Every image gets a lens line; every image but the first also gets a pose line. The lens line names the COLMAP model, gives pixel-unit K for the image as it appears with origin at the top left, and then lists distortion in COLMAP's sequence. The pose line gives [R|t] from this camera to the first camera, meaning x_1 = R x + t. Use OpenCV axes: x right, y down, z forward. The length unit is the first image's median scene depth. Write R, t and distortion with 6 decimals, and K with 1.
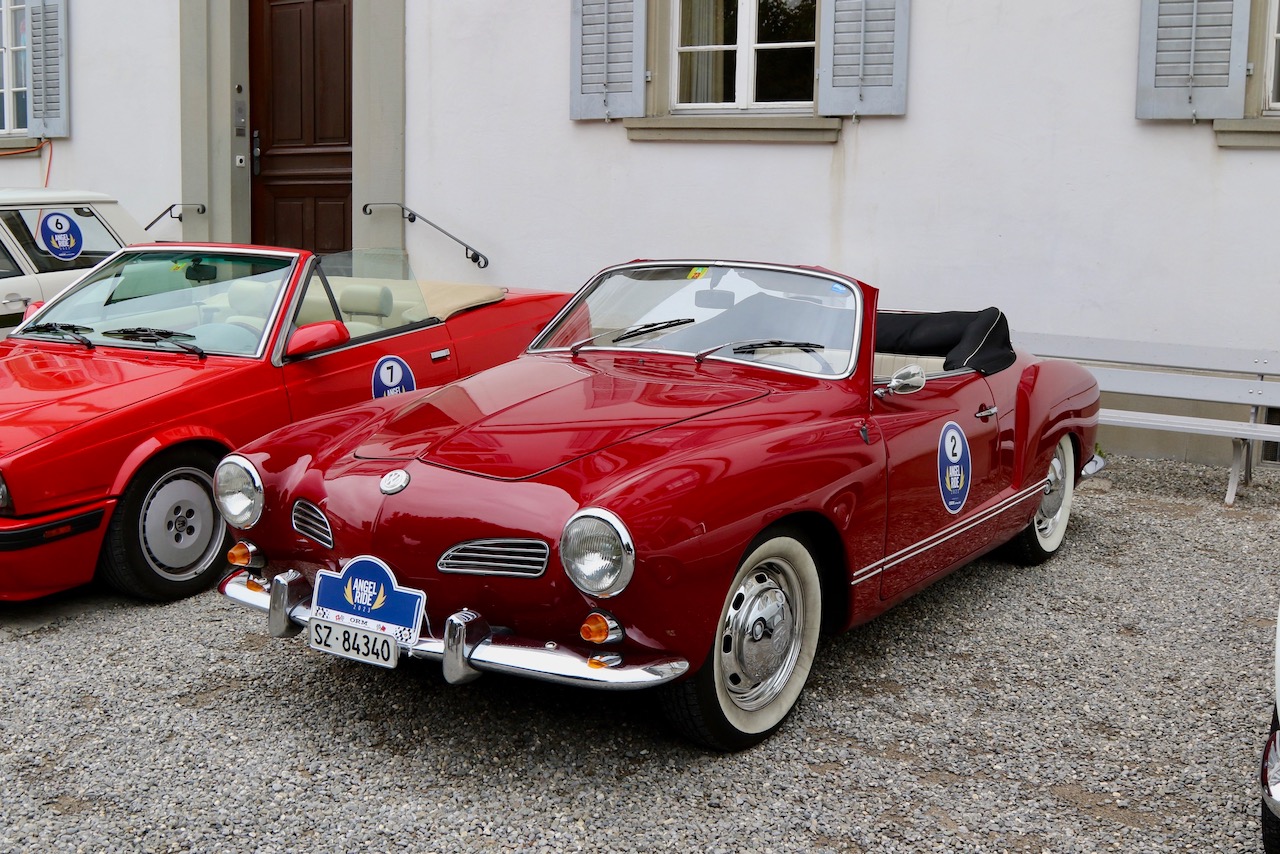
lens RADIAL K [[1484.3, 0, 640.1], [0, 1484.3, 430.2], [0, 0, 1]] dist [-0.117275, 0.000000]
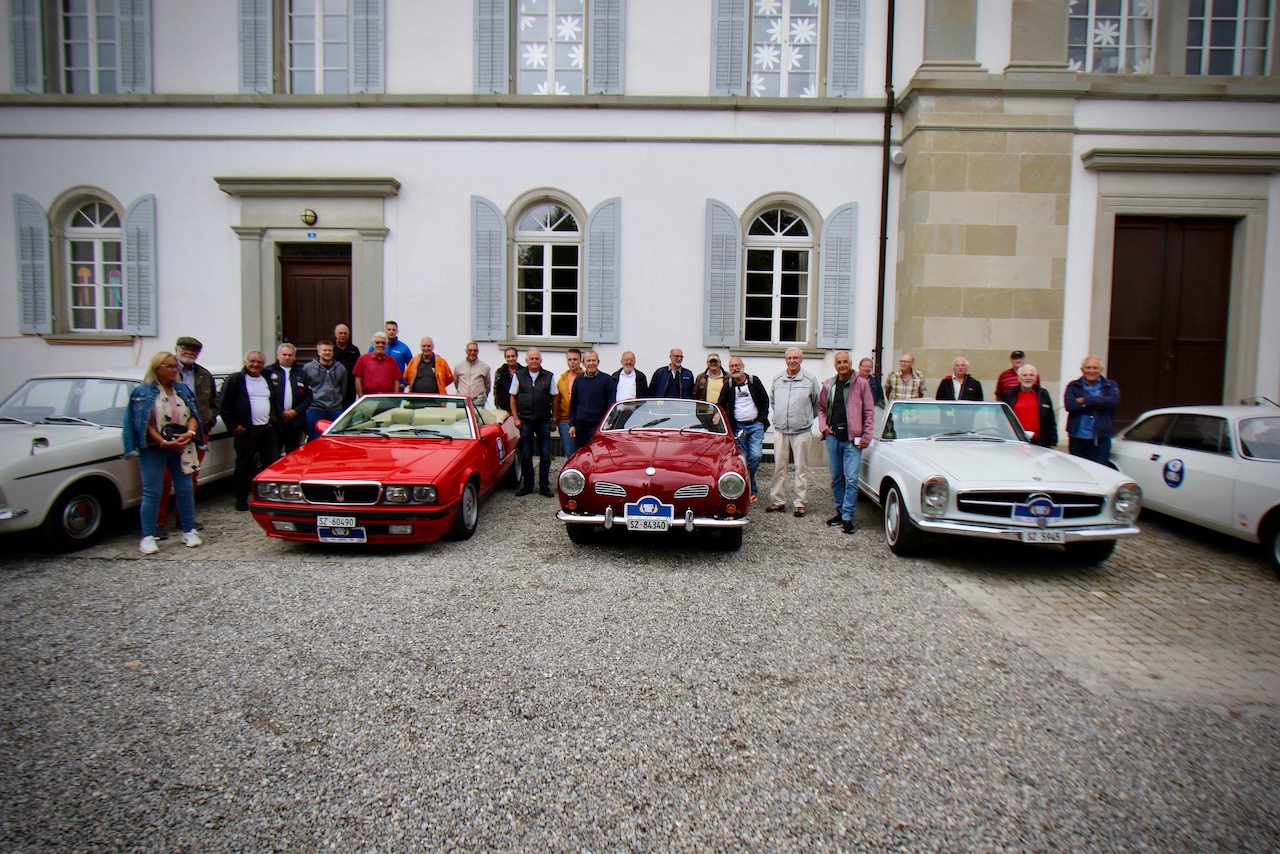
lens RADIAL K [[708.7, 0, 639.1], [0, 708.7, 420.5], [0, 0, 1]] dist [-0.001007, -0.000039]
pose [[0.864995, -0.031815, 0.500772, -0.926233], [0.070926, 0.995720, -0.059251, 0.014975], [-0.496743, 0.086770, 0.863549, -0.268158]]
